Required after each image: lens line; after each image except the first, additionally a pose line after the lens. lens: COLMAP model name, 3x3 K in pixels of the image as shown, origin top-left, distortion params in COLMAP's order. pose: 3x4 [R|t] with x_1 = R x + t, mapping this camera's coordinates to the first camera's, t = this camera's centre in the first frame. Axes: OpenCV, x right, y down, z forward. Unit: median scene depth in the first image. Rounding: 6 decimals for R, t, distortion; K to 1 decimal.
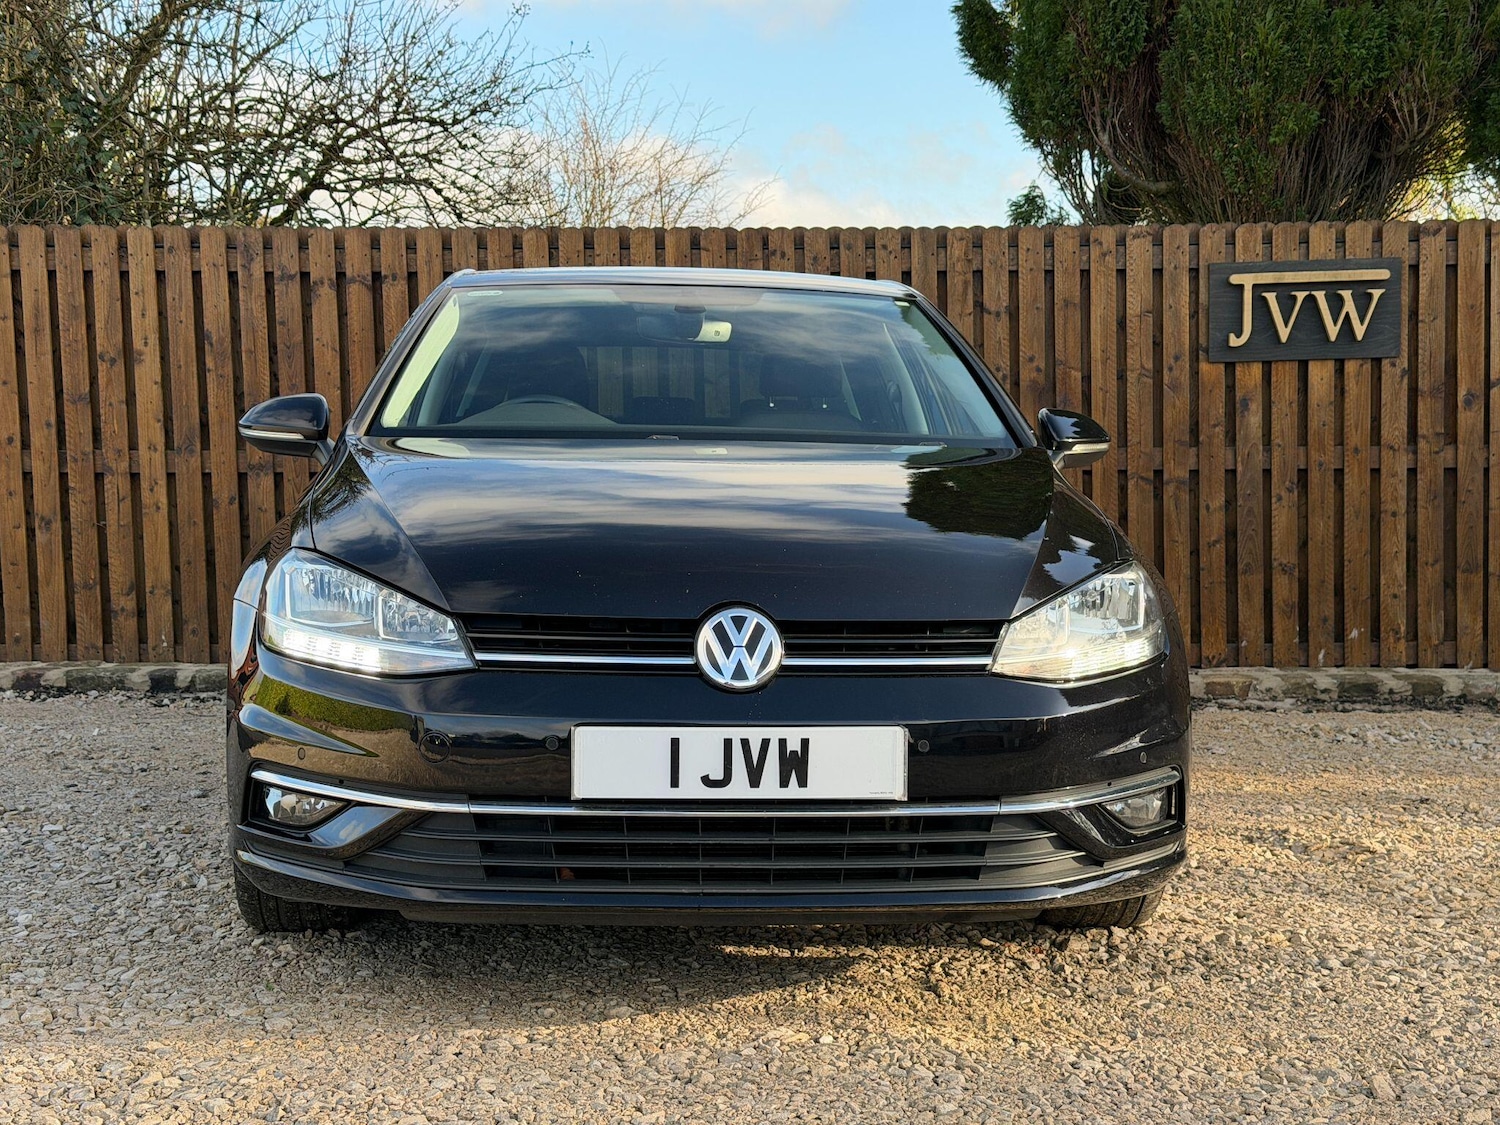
lens RADIAL K [[2088.9, 0, 758.4], [0, 2088.9, 575.3], [0, 0, 1]] dist [0.132245, 0.000000]
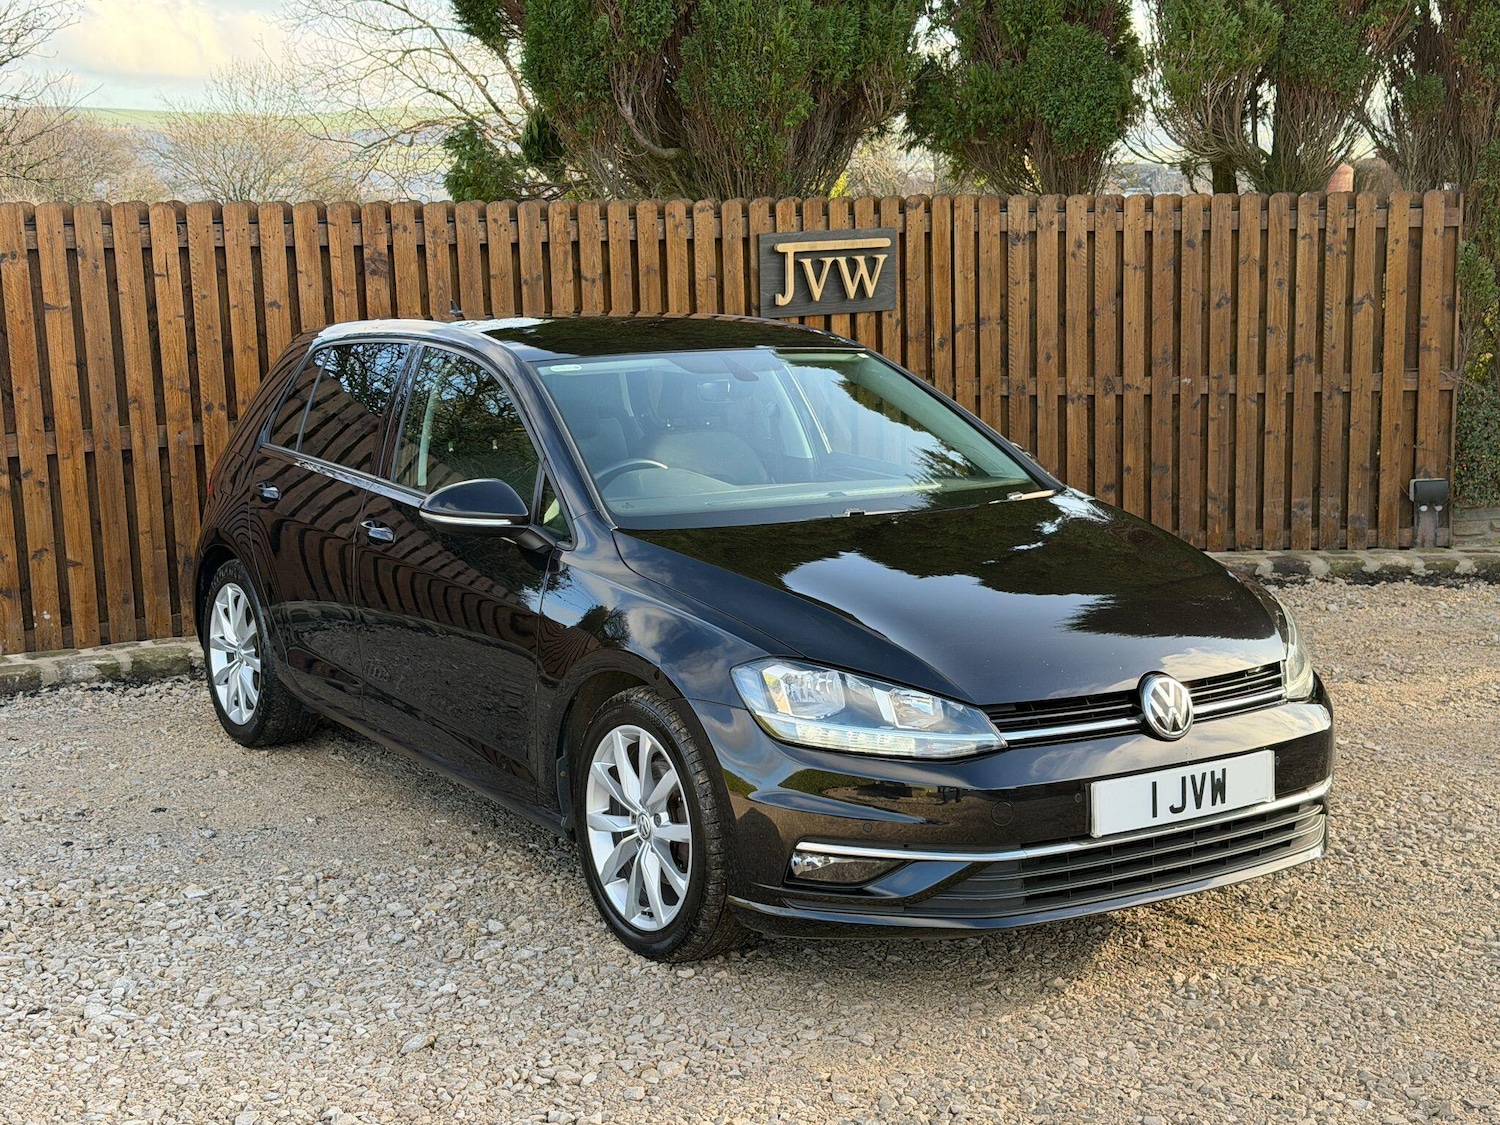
lens RADIAL K [[2088.9, 0, 742.3], [0, 2088.9, 578.5], [0, 0, 1]] dist [0.132245, 0.000000]
pose [[0.877418, -0.095259, 0.470174, -0.353804], [0.049973, 0.992904, 0.107910, -0.083684], [-0.477117, -0.071187, 0.875952, -0.022518]]
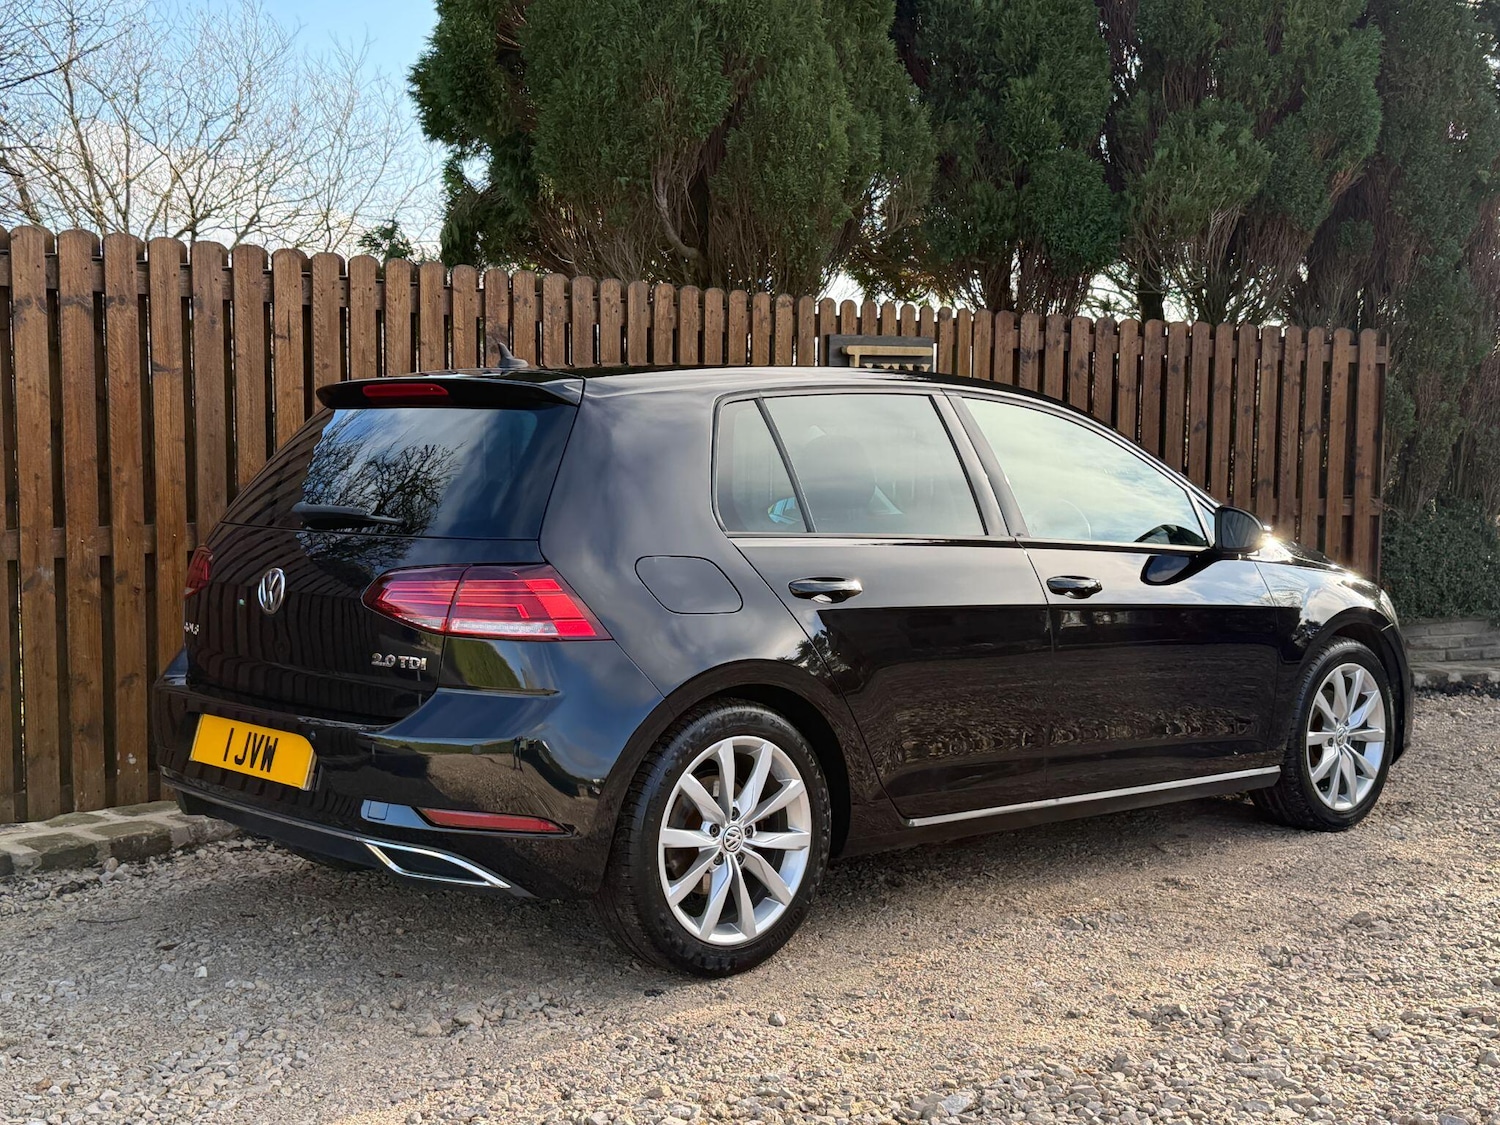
lens RADIAL K [[1863.0, 0, 759.7], [0, 1863.0, 578.3], [0, 0, 1]] dist [0.140331, 0.000000]
pose [[0.670551, -0.053676, 0.739919, -0.533421], [0.040016, 0.998544, 0.036174, -0.057327], [-0.740784, 0.005352, 0.671722, 0.371391]]
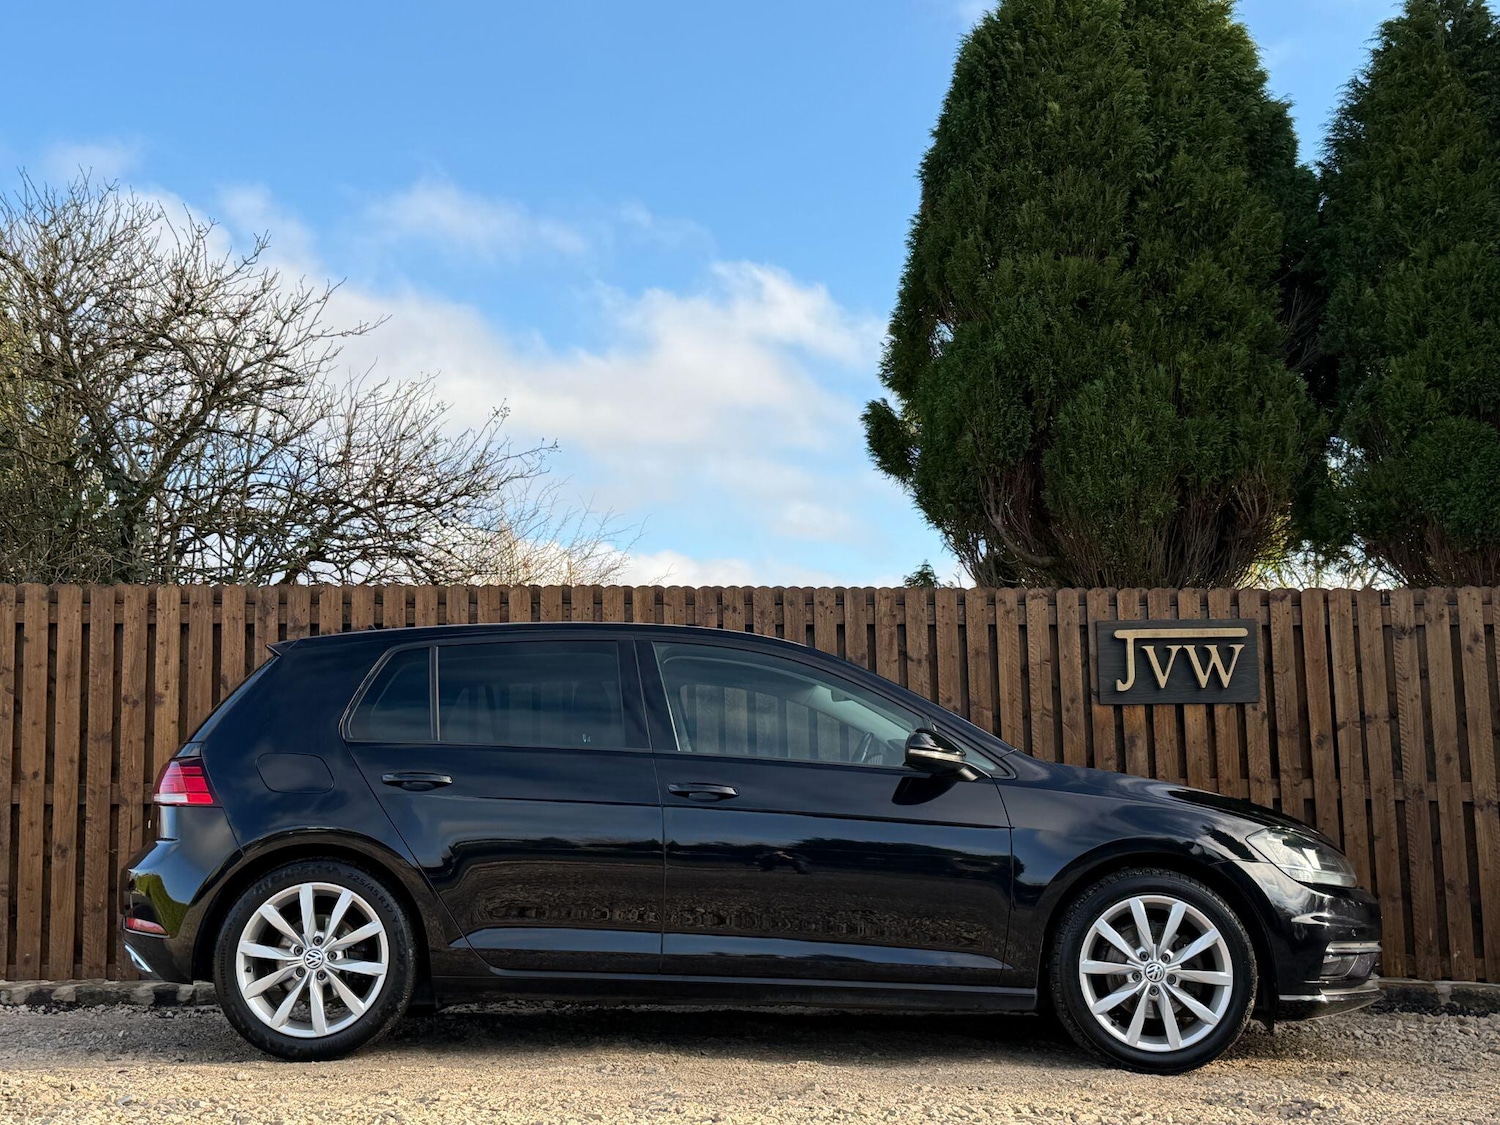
lens RADIAL K [[1863.0, 0, 747.5], [0, 1863.0, 583.0], [0, 0, 1]] dist [0.140331, 0.000000]
pose [[0.997590, 0.008035, 0.068917, -0.052321], [0.005216, 0.981777, -0.189965, 0.028564], [-0.069188, 0.189867, 0.979369, -0.014012]]
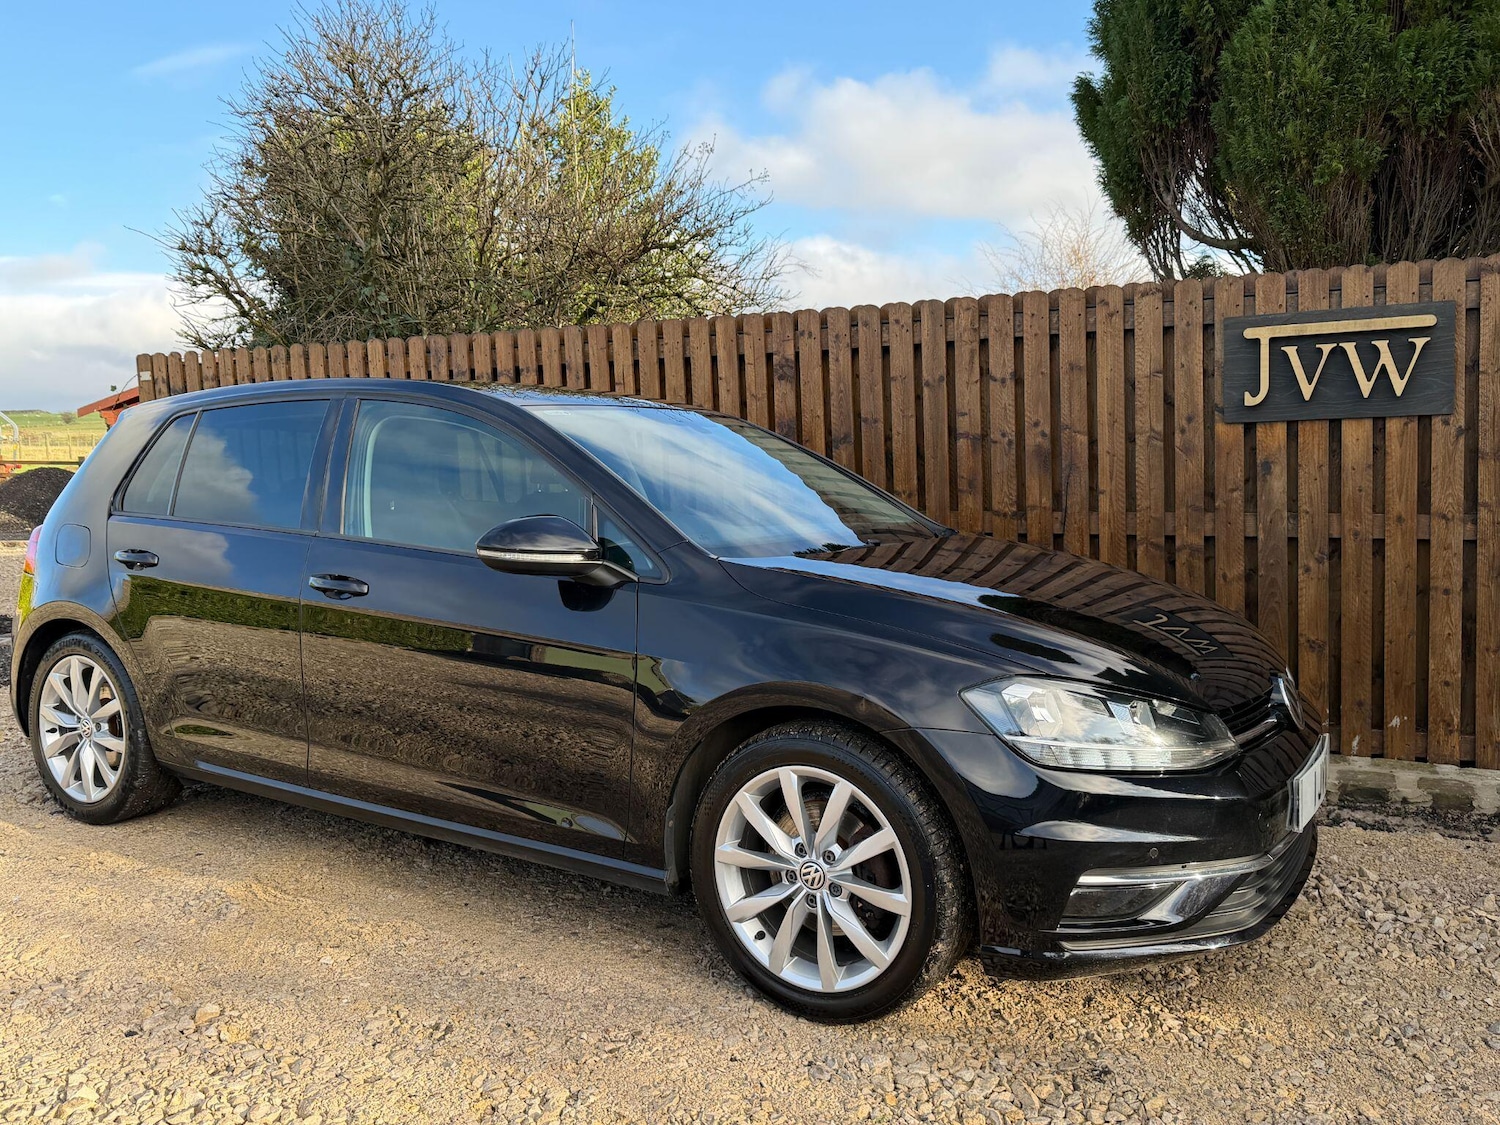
lens RADIAL K [[1220.6, 0, 735.8], [0, 1220.6, 569.9], [0, 0, 1]] dist [0.070711, -0.107880]
pose [[0.890779, 0.030260, -0.453428, 0.271057], [-0.018117, 0.999352, 0.031101, -0.048886], [0.454076, -0.019489, 0.890750, 0.407851]]
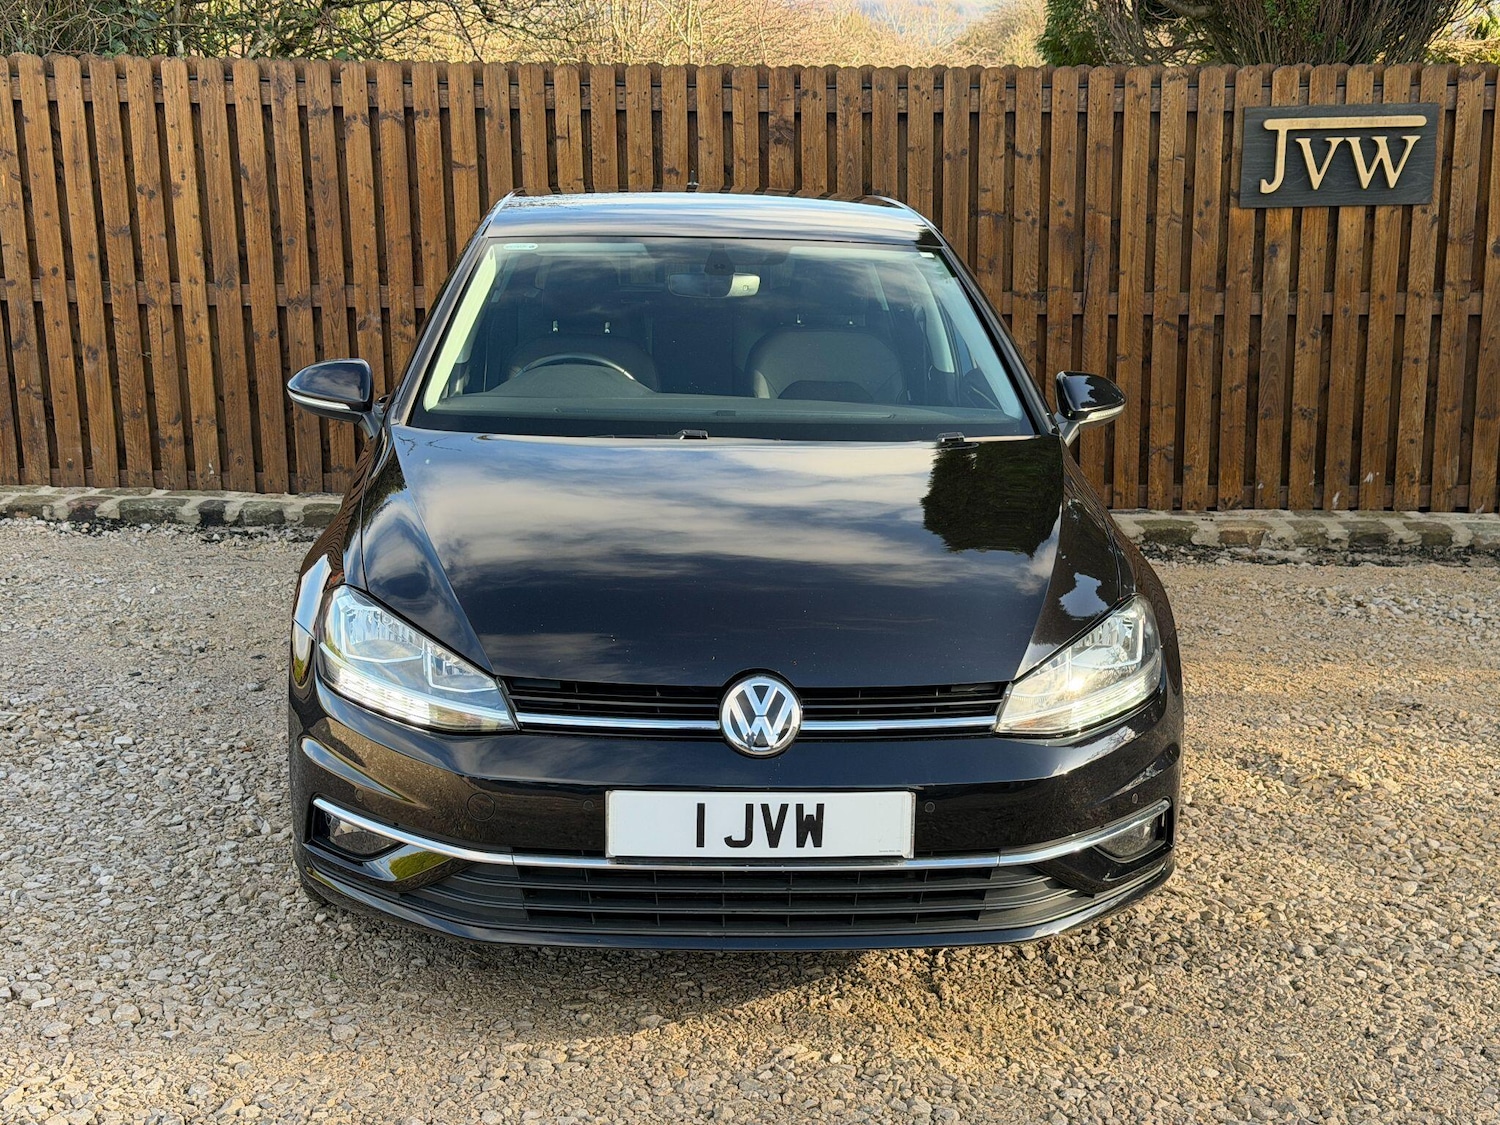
lens RADIAL K [[2088.9, 0, 748.1], [0, 2088.9, 566.5], [0, 0, 1]] dist [0.132245, 0.000000]
pose [[0.999749, 0.012838, -0.018344, 0.001217], [-0.009924, 0.988494, 0.150931, -0.081816], [0.020070, -0.150711, 0.988374, -0.022772]]
